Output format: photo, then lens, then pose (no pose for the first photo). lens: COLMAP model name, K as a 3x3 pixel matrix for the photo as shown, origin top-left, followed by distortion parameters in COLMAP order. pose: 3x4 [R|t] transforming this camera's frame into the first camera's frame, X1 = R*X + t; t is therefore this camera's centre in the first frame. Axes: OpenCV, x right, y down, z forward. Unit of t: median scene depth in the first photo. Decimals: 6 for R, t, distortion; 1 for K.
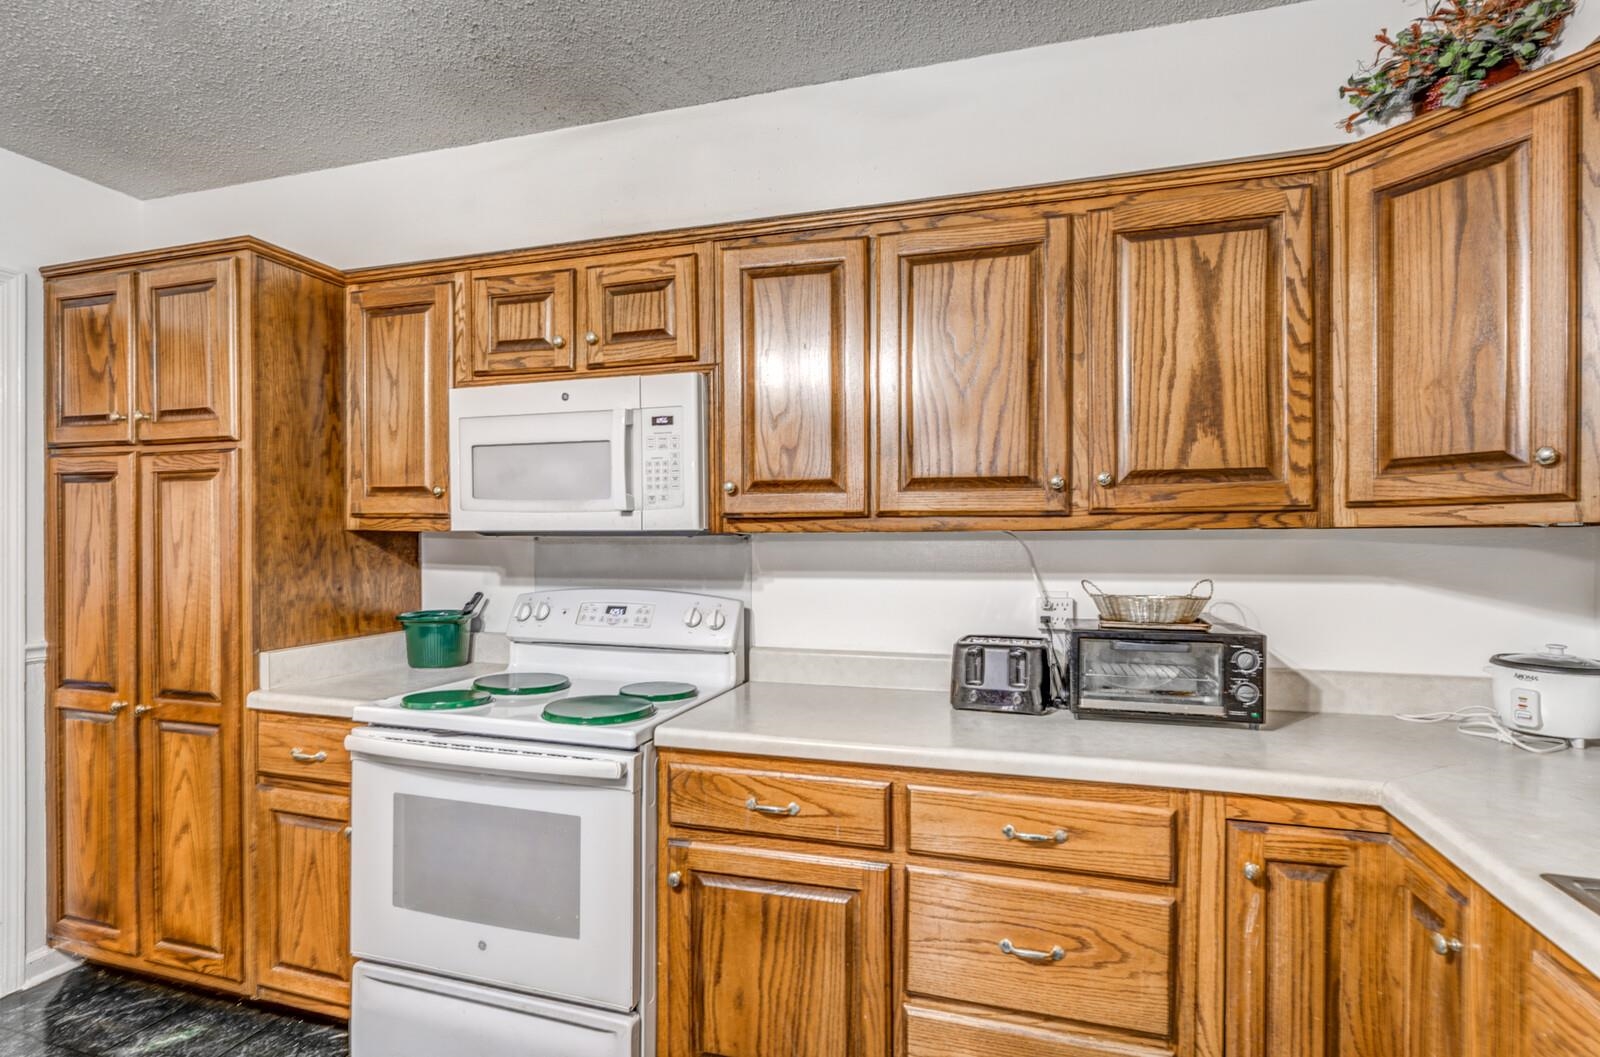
lens RADIAL K [[781.1, 0, 801.0], [0, 781.1, 543.8], [0, 0, 1]] dist [-0.004461, 0.000499]
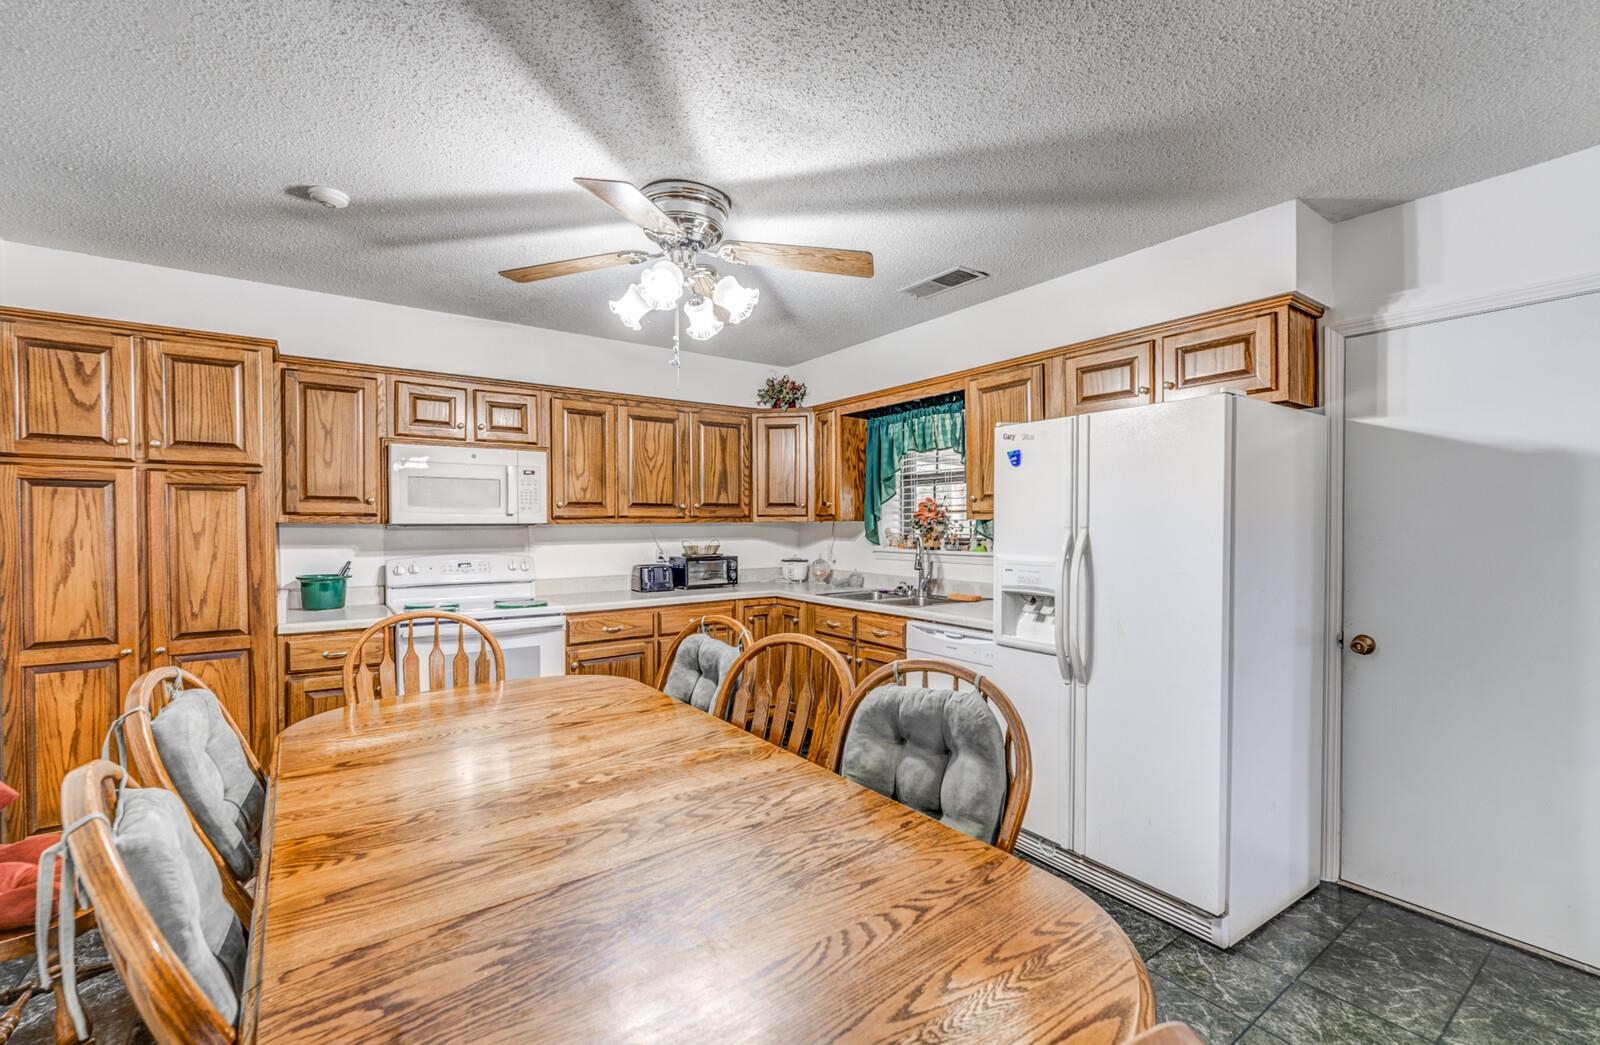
lens RADIAL K [[679.5, 0, 798.0], [0, 679.5, 534.2], [0, 0, 1]] dist [-0.000836, 0.000044]
pose [[0.605930, -0.015570, 0.795365, -1.435312], [0.007529, 0.999876, 0.013838, -0.008771], [-0.795482, -0.002397, 0.605973, -0.860986]]
